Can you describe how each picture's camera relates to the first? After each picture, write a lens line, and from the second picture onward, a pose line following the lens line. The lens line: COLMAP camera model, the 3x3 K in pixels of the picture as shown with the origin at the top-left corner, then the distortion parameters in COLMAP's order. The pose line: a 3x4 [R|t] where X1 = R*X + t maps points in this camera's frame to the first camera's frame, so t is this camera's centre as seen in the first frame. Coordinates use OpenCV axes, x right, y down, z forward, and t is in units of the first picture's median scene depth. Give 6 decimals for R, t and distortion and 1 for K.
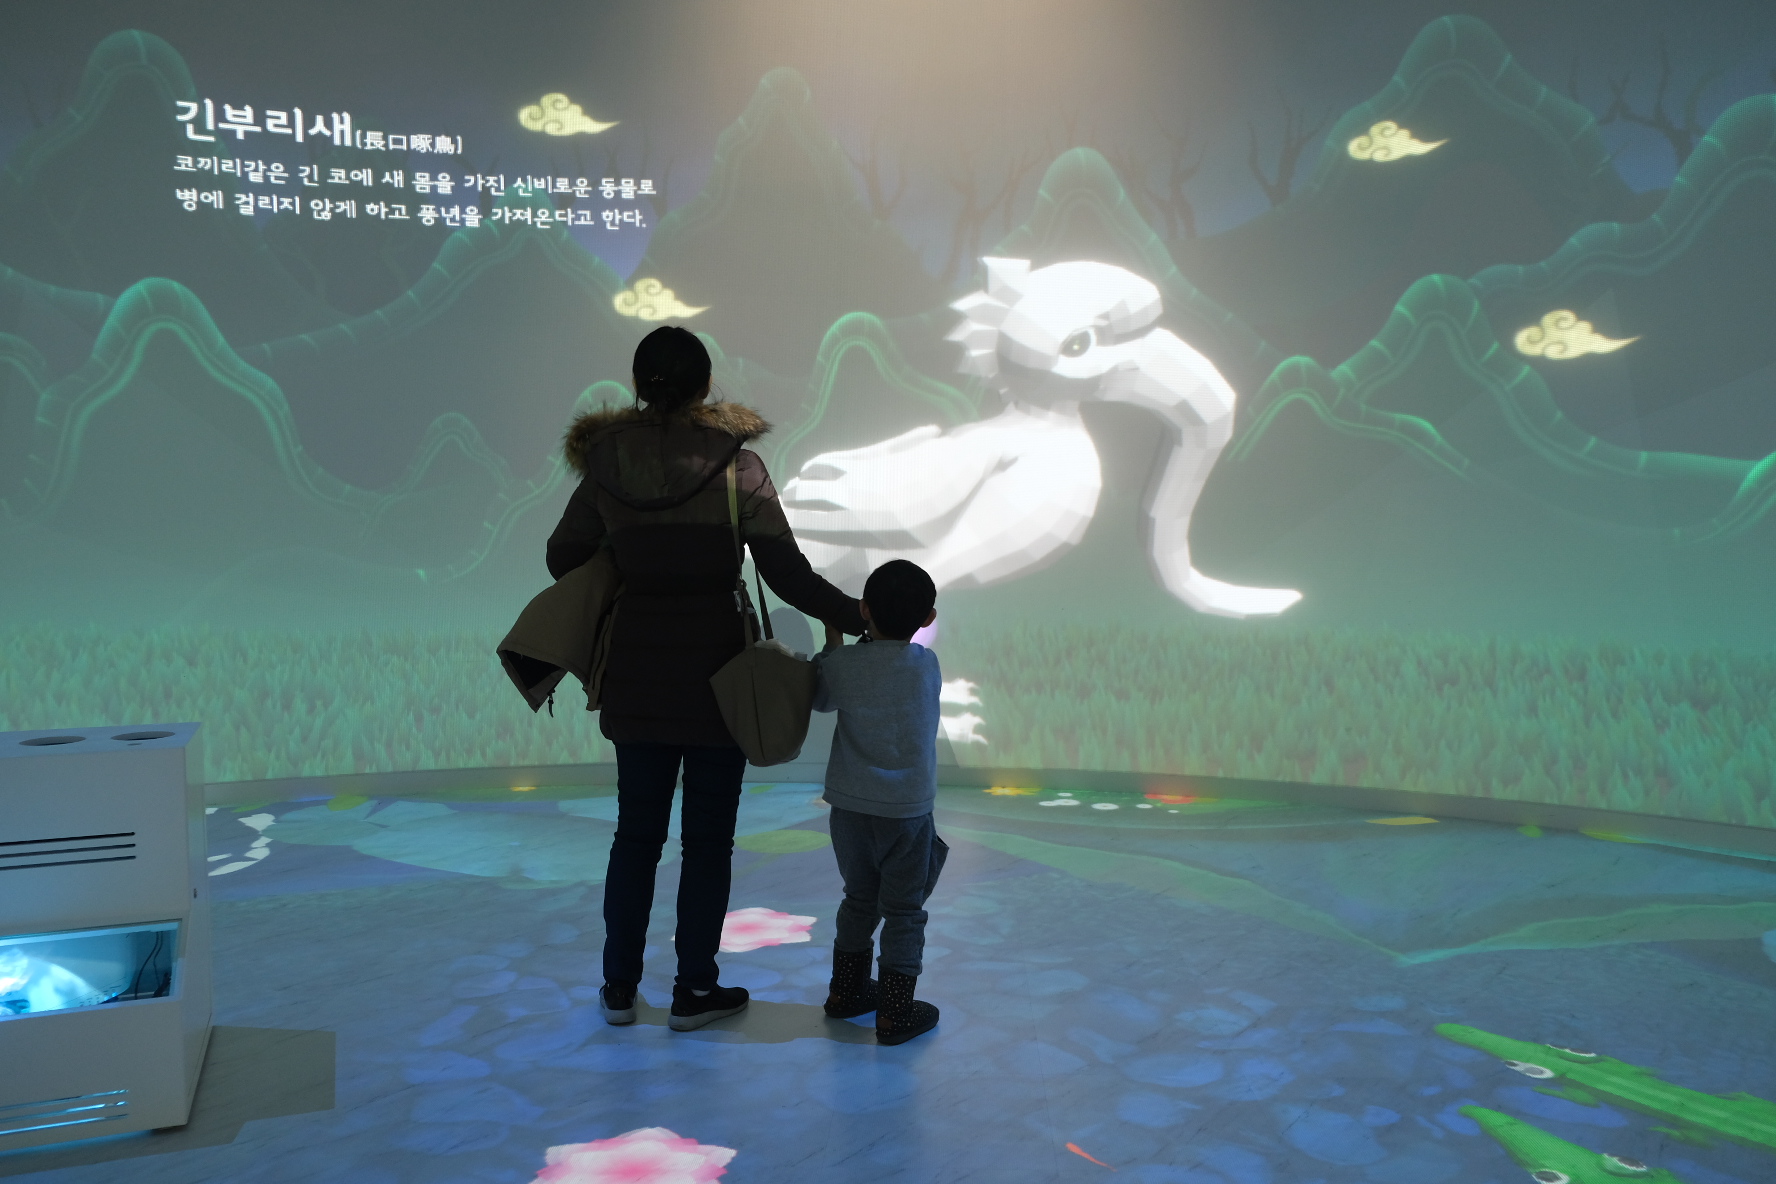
lens RADIAL K [[1355.0, 0, 896.7], [0, 1355.0, 602.3], [0, 0, 1]] dist [-0.047231, 0.035519]
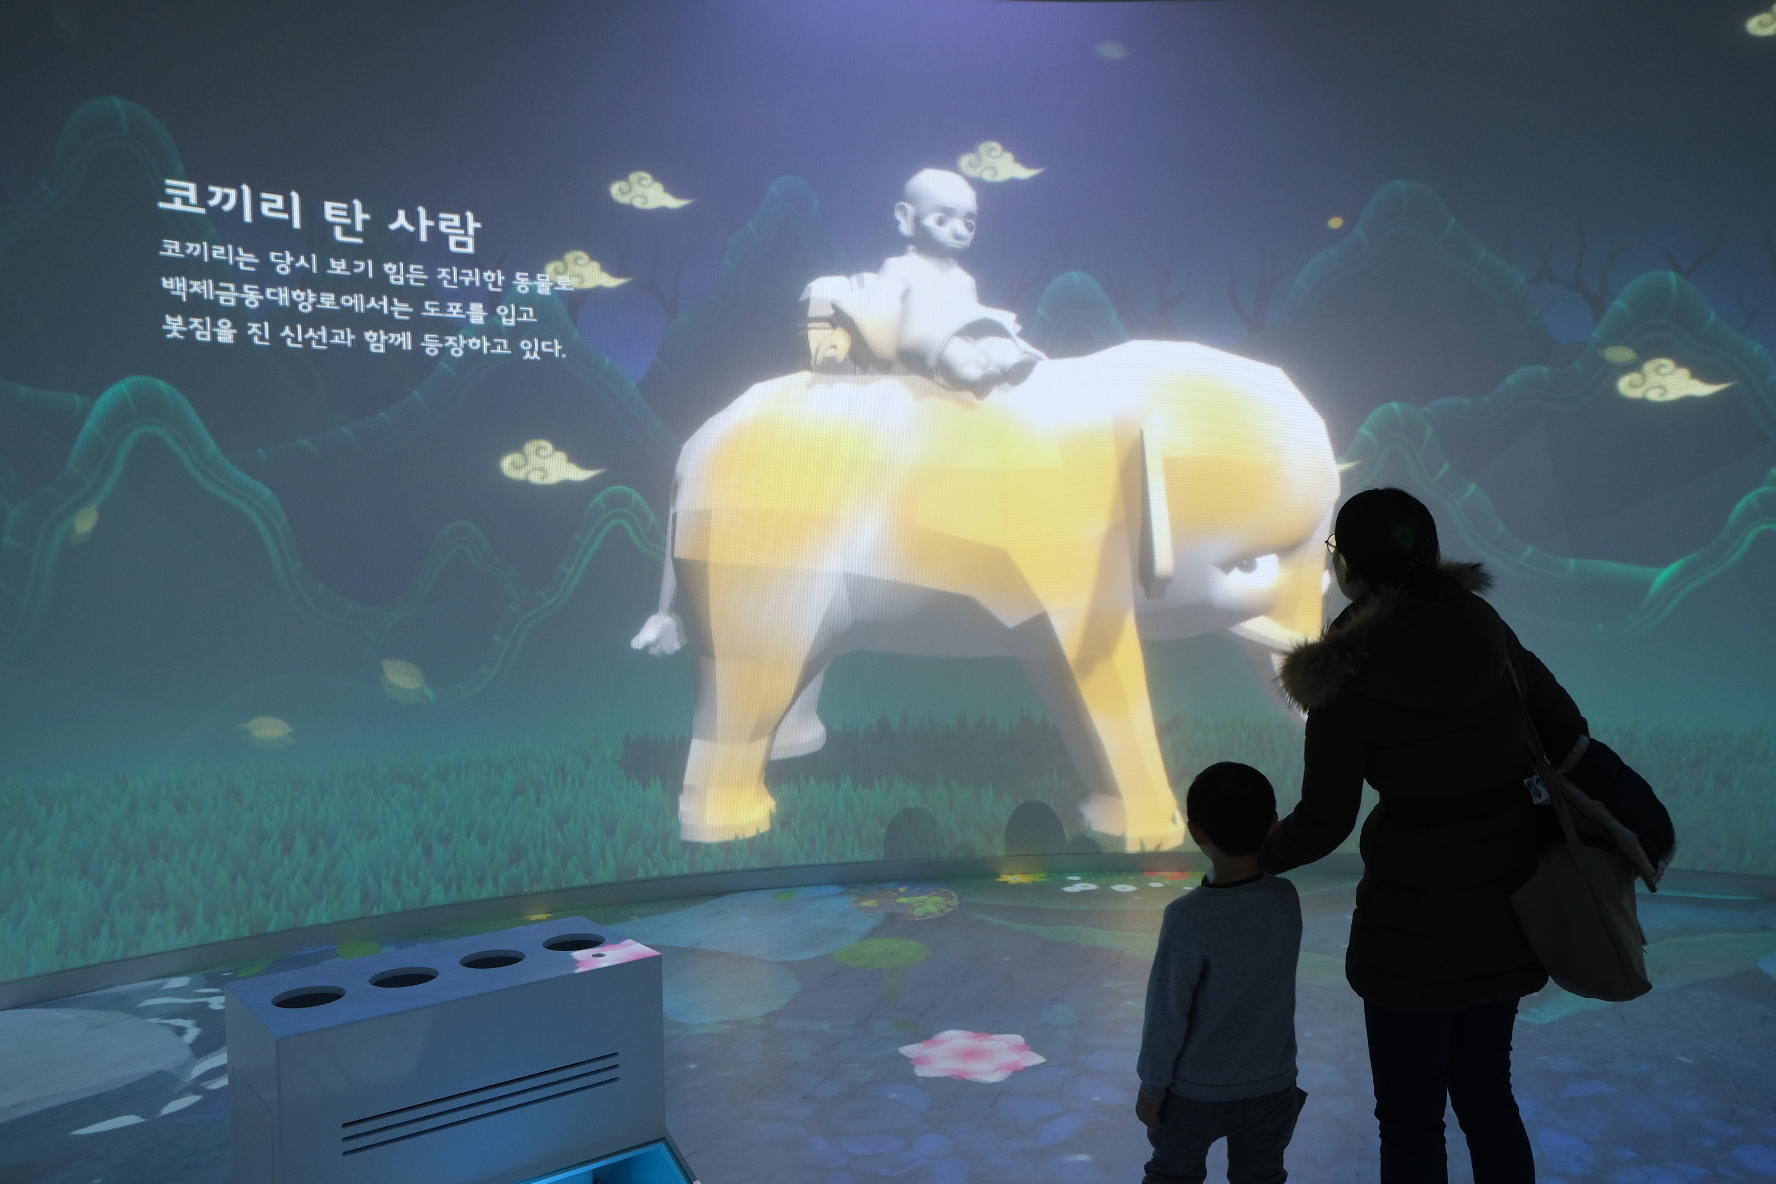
lens RADIAL K [[1355.0, 0, 898.1], [0, 1355.0, 594.1], [0, 0, 1]] dist [-0.047231, 0.035519]
pose [[0.960253, -0.020976, 0.278340, -0.311060], [0.027887, 0.999393, -0.020892, -0.064283], [-0.277733, 0.027824, 0.960255, 0.016972]]
